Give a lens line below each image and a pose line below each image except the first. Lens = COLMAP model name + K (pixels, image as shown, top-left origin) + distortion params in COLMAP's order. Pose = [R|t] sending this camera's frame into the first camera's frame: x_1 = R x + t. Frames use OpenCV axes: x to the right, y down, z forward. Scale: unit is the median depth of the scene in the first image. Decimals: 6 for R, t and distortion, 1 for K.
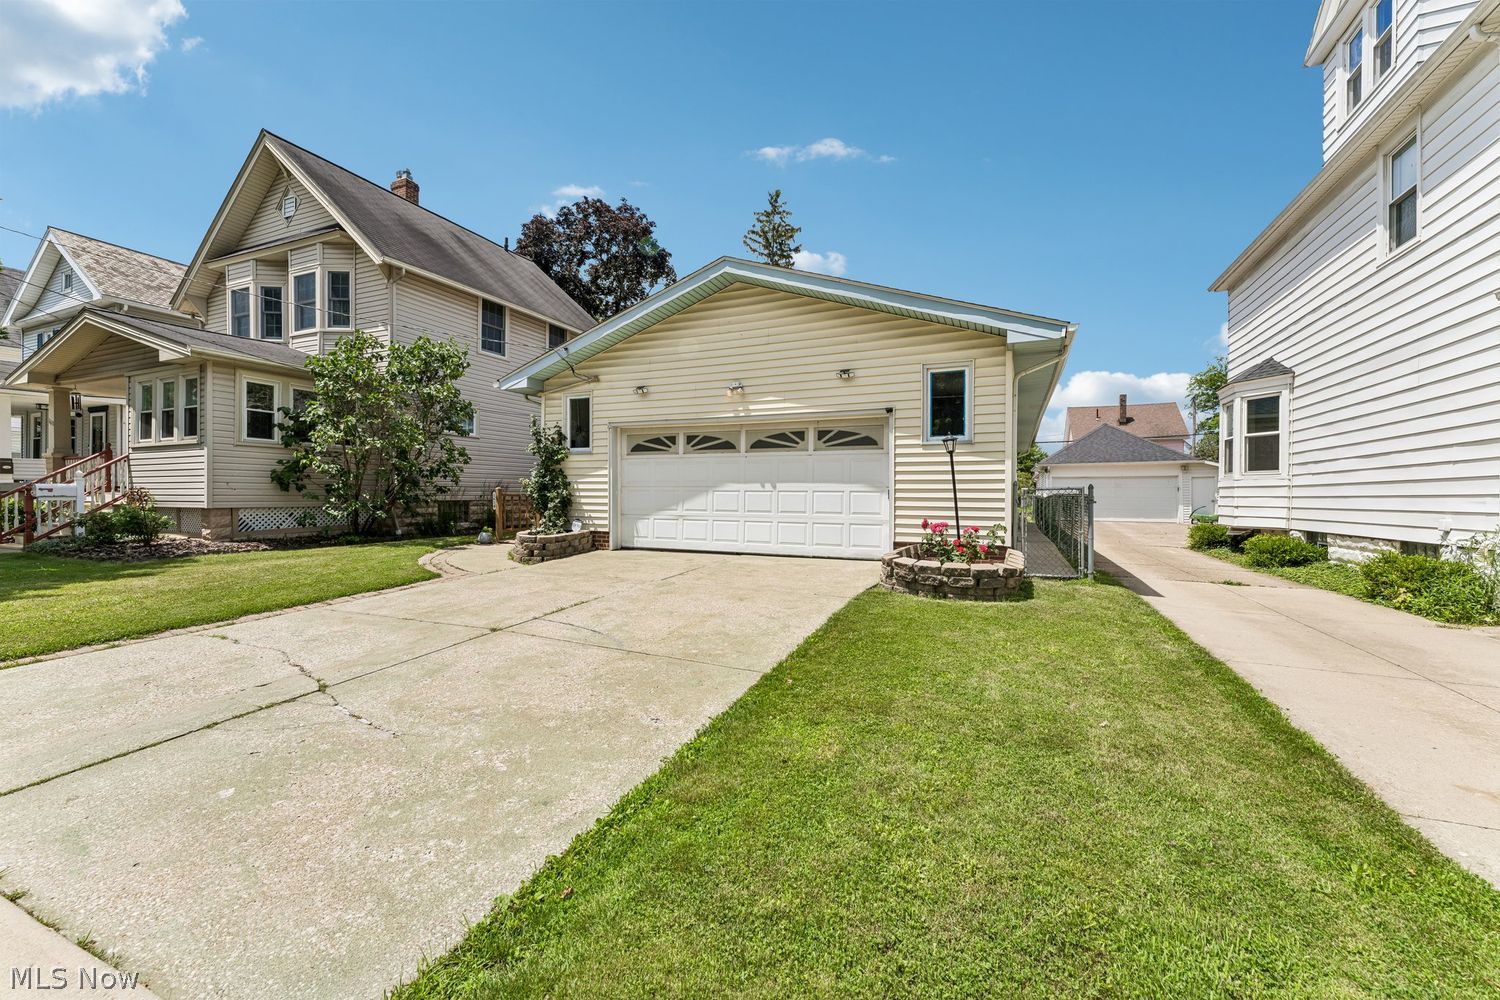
lens RADIAL K [[622.9, 0, 741.3], [0, 622.9, 502.3], [0, 0, 1]] dist [-0.001006, -0.000706]
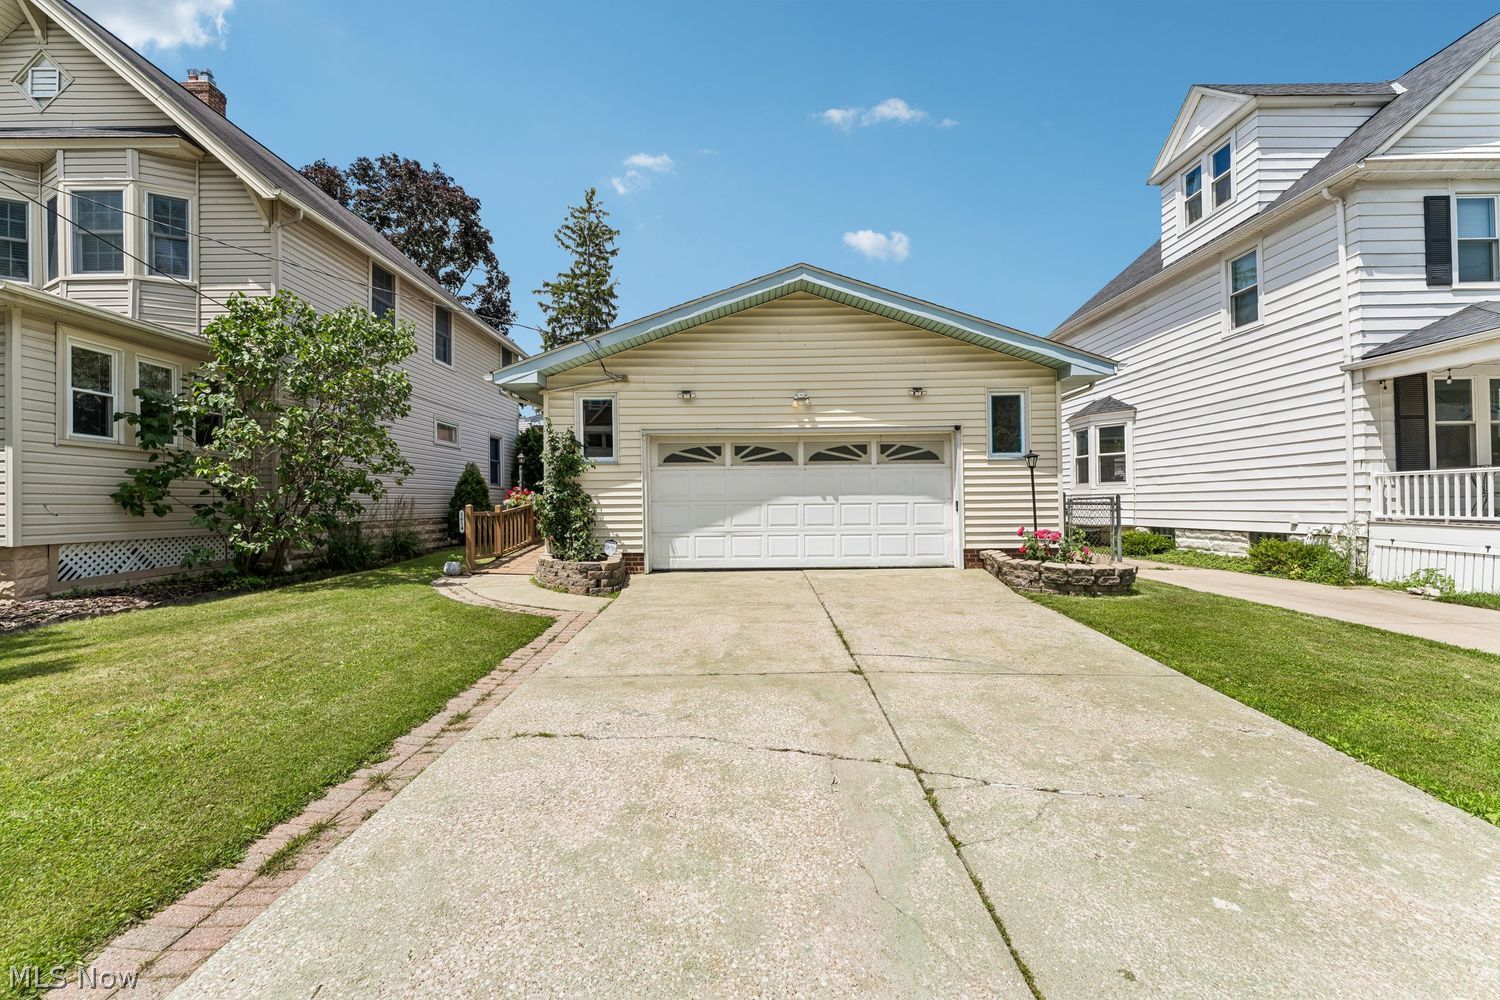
lens RADIAL K [[622.9, 0, 750.5], [0, 622.9, 500.1], [0, 0, 1]] dist [-0.001006, -0.000706]
pose [[0.908321, -0.014145, 0.418034, -0.455369], [0.021706, 0.999675, -0.013338, -0.012850], [-0.417710, 0.021189, 0.908333, 0.140885]]
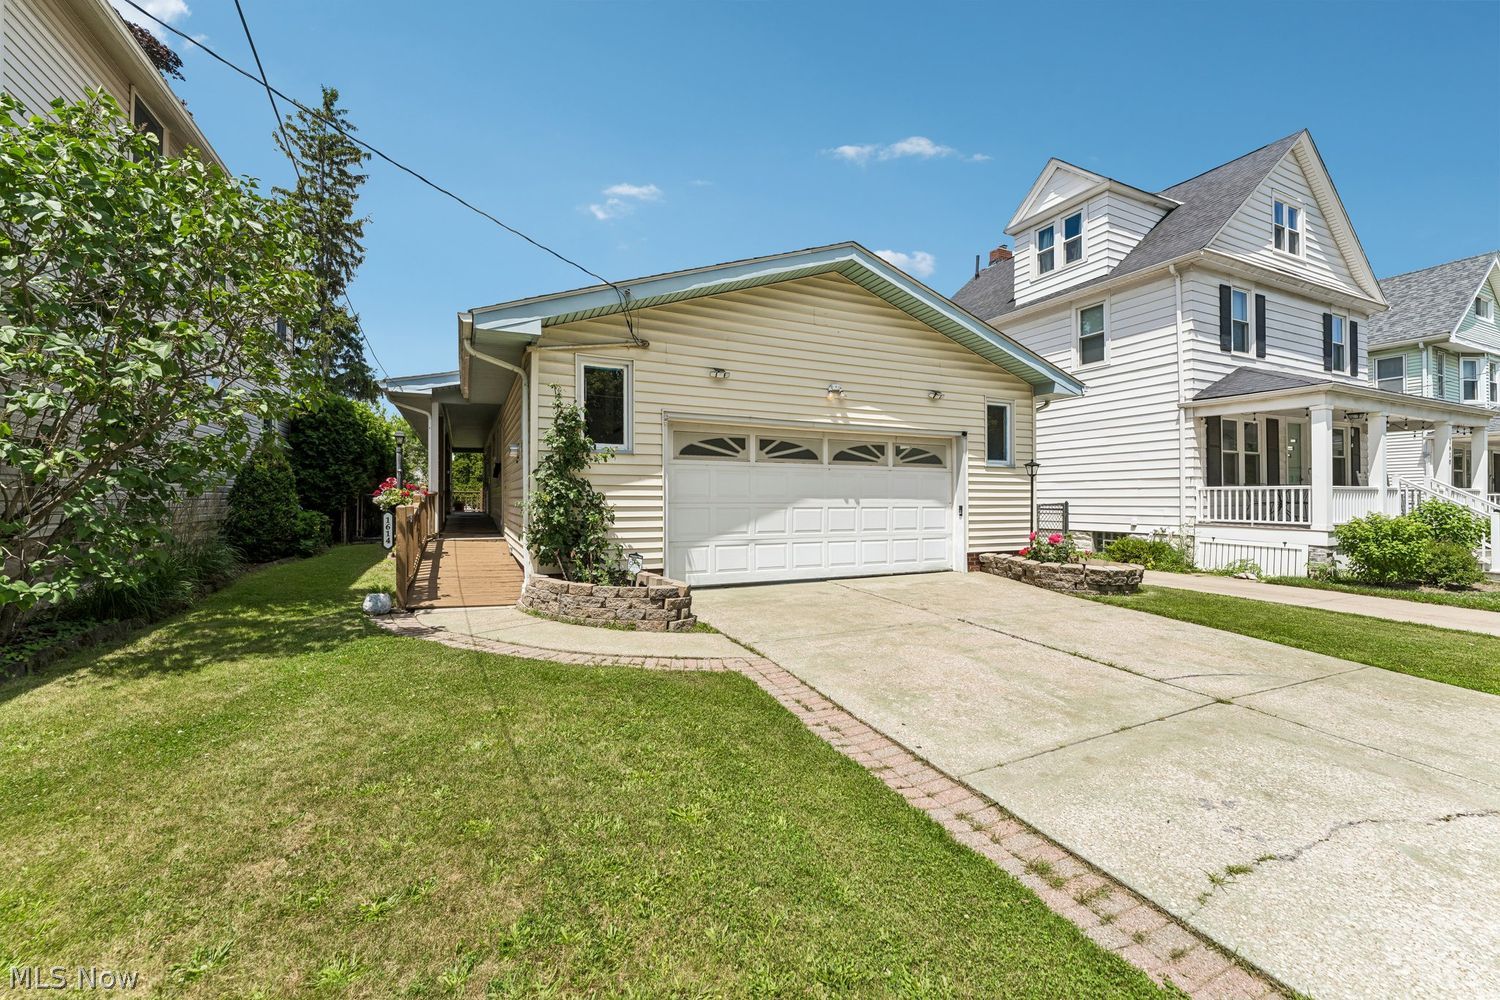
lens RADIAL K [[622.9, 0, 767.6], [0, 622.9, 495.3], [0, 0, 1]] dist [-0.001006, -0.000706]
pose [[0.620438, -0.001147, 0.784254, -0.704406], [0.010128, 0.999927, -0.006550, -0.029398], [-0.784190, 0.012006, 0.620405, 0.493445]]
